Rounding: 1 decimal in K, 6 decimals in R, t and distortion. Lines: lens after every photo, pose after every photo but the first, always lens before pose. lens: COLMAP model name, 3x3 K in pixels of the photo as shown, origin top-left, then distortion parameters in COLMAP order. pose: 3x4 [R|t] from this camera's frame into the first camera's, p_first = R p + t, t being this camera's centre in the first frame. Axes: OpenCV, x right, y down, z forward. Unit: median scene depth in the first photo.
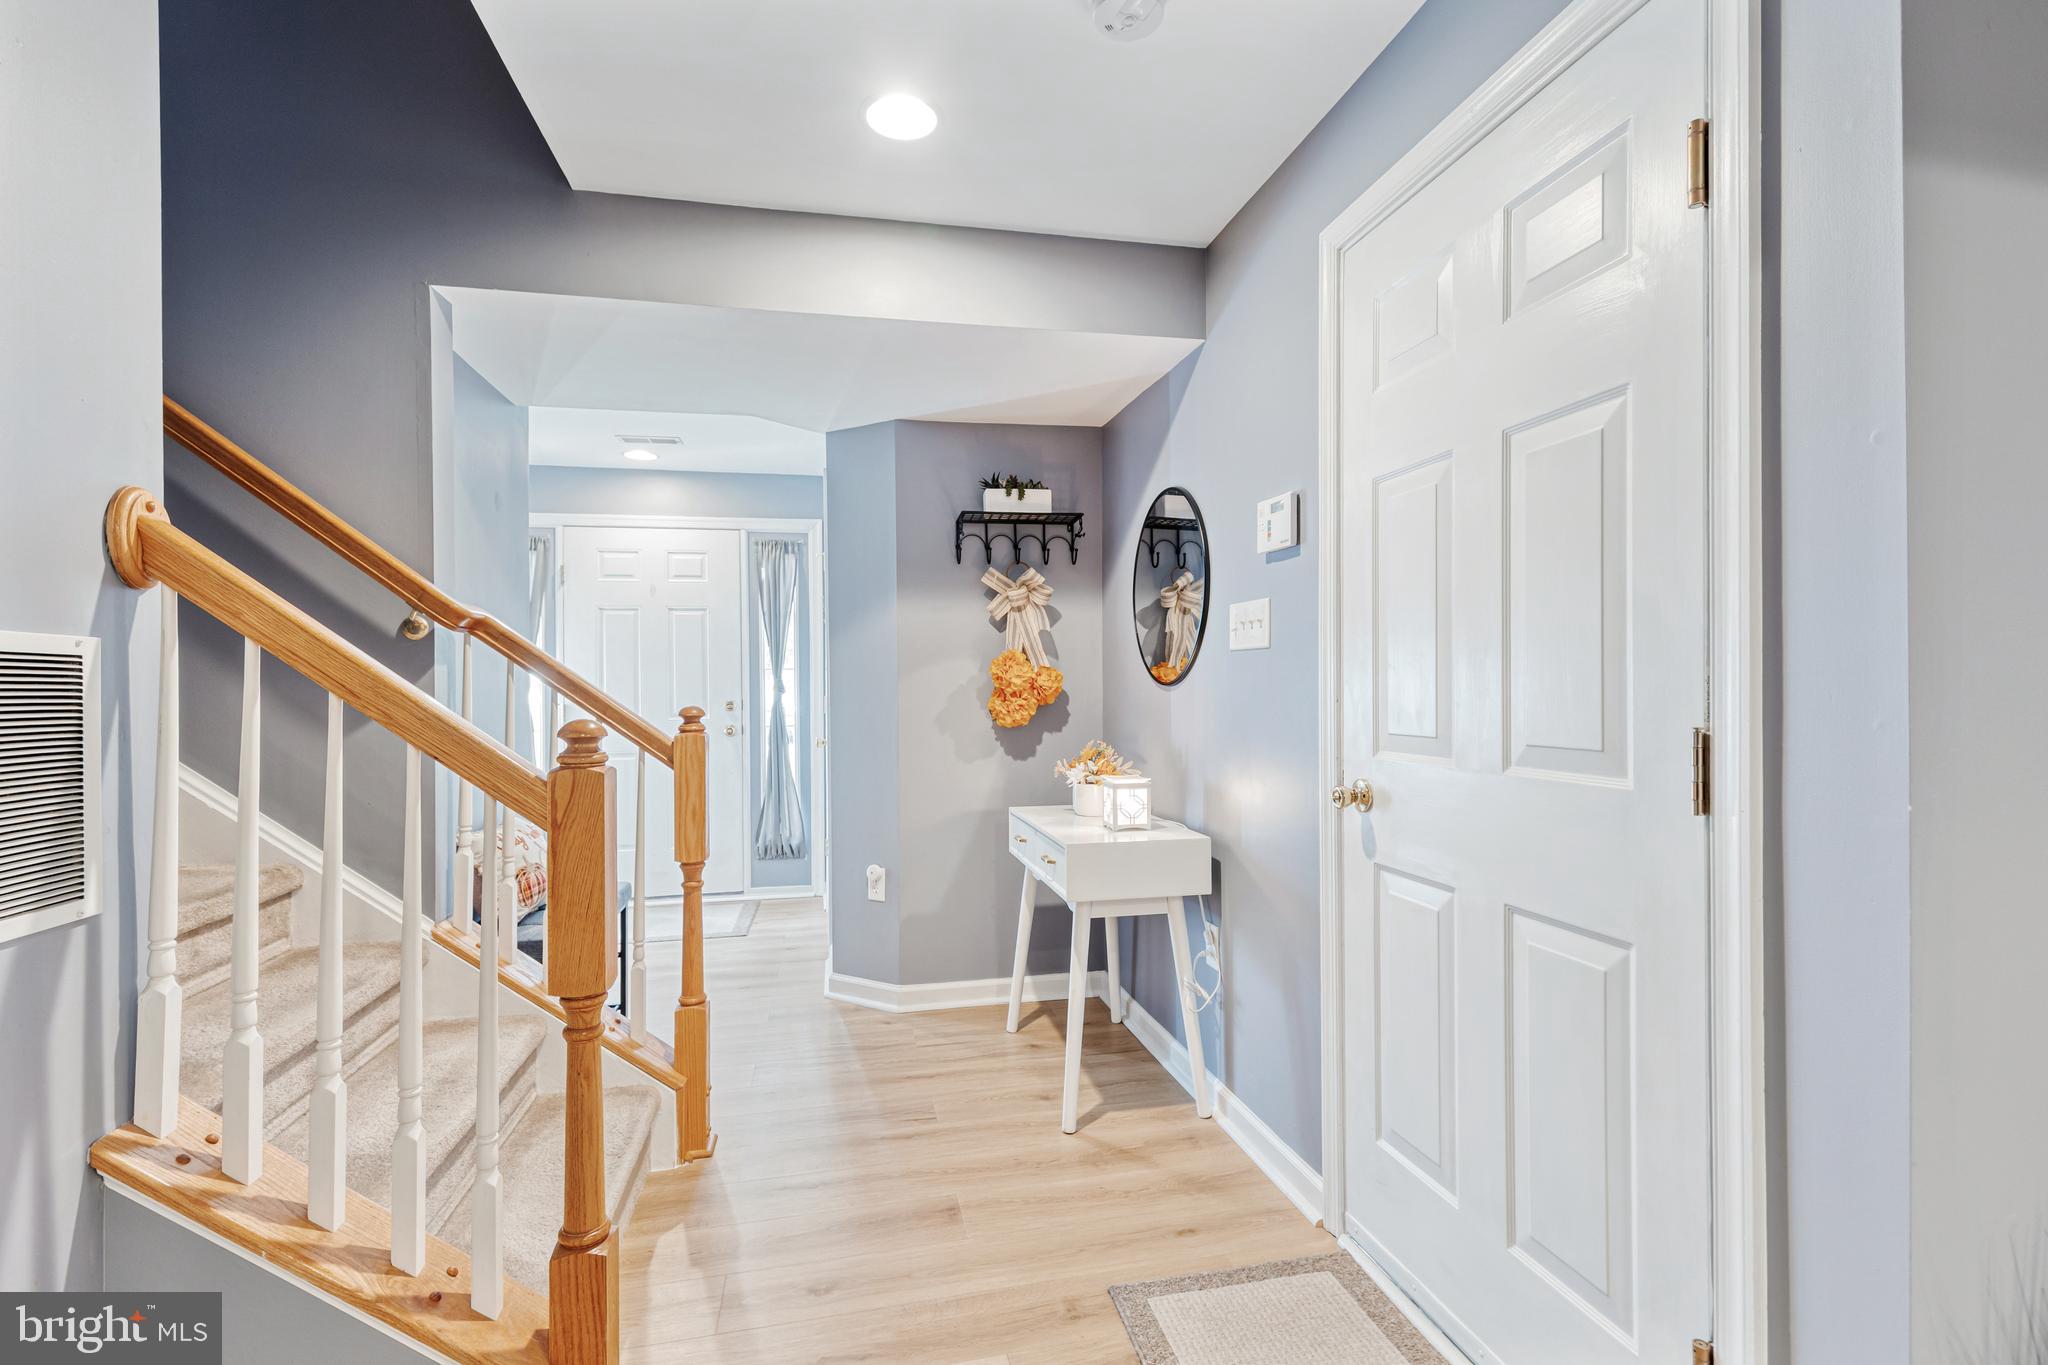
lens RADIAL K [[932.6, 0, 1033.9], [0, 932.6, 692.8], [0, 0, 1]] dist [0.009517, -0.000800]
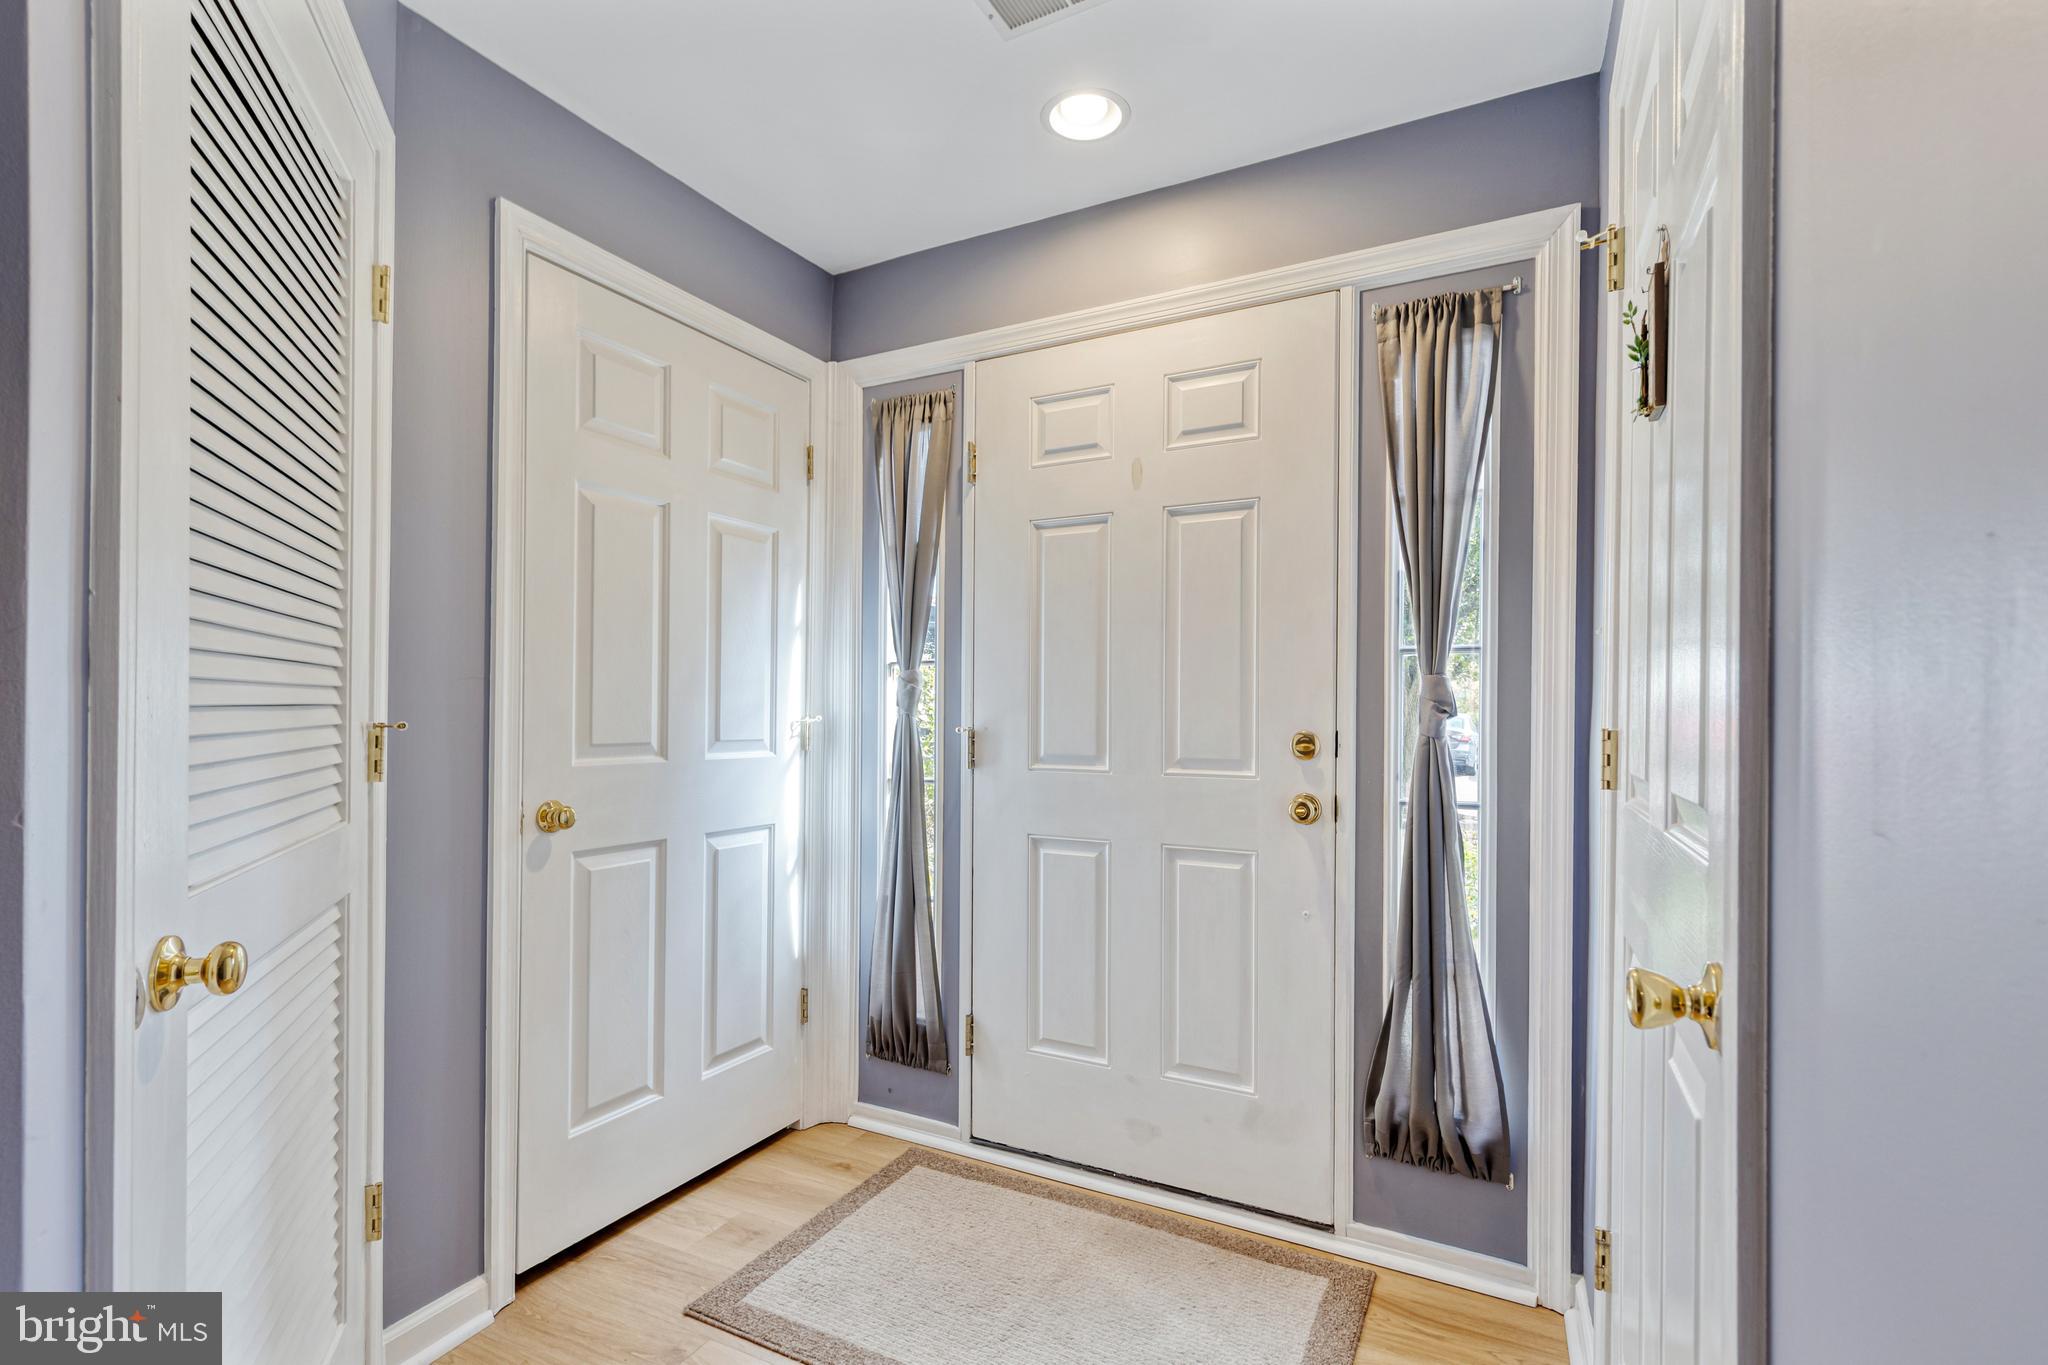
lens RADIAL K [[932.6, 0, 1033.9], [0, 932.6, 692.8], [0, 0, 1]] dist [0.009517, -0.000800]
pose [[0.770584, 0.012410, -0.637218, -0.161793], [-0.018585, 0.999823, -0.003003, -0.004820], [0.637068, 0.014157, 0.770678, 0.617350]]
